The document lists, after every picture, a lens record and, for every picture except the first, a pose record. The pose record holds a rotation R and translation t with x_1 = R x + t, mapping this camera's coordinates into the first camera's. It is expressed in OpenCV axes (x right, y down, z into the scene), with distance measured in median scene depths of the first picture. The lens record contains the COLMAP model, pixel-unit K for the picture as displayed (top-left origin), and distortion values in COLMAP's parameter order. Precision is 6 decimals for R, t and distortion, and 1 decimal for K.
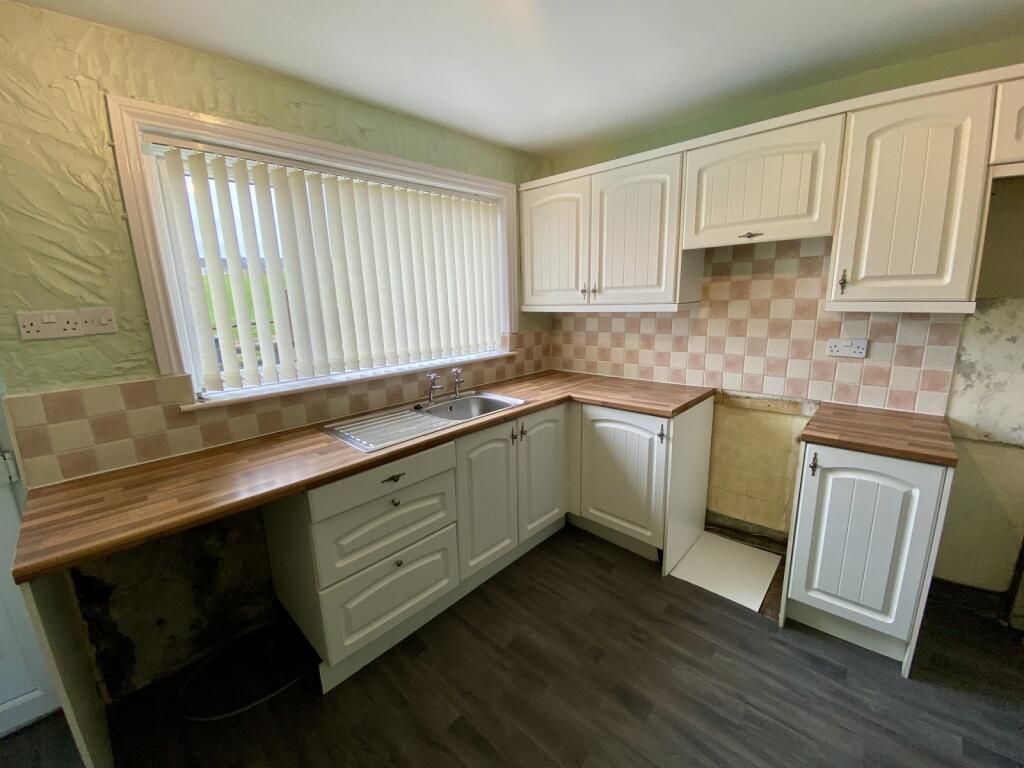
lens RADIAL K [[419.9, 0, 512.6], [0, 419.9, 381.7], [0, 0, 1]] dist [-0.002396, -0.000583]
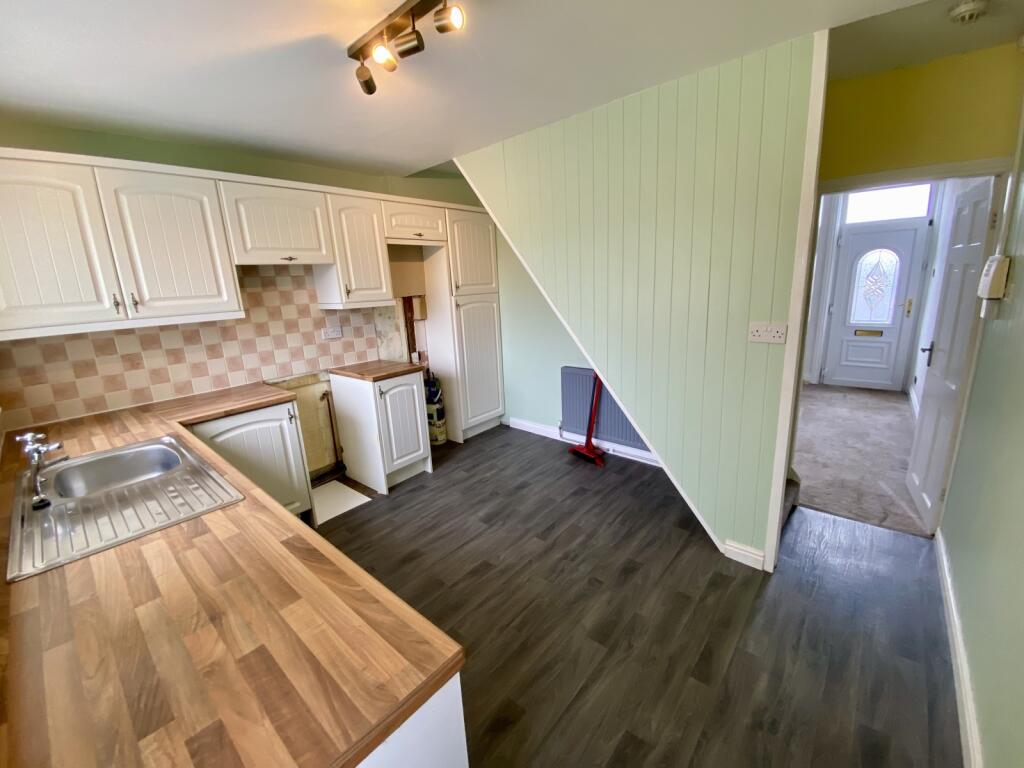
lens RADIAL K [[419.9, 0, 512.6], [0, 419.9, 381.7], [0, 0, 1]] dist [-0.002396, -0.000583]
pose [[-0.043177, -0.201180, 0.978602, -0.832703], [0.249358, 0.946345, 0.205551, -0.058129], [-0.967448, 0.252897, 0.009305, 0.339642]]
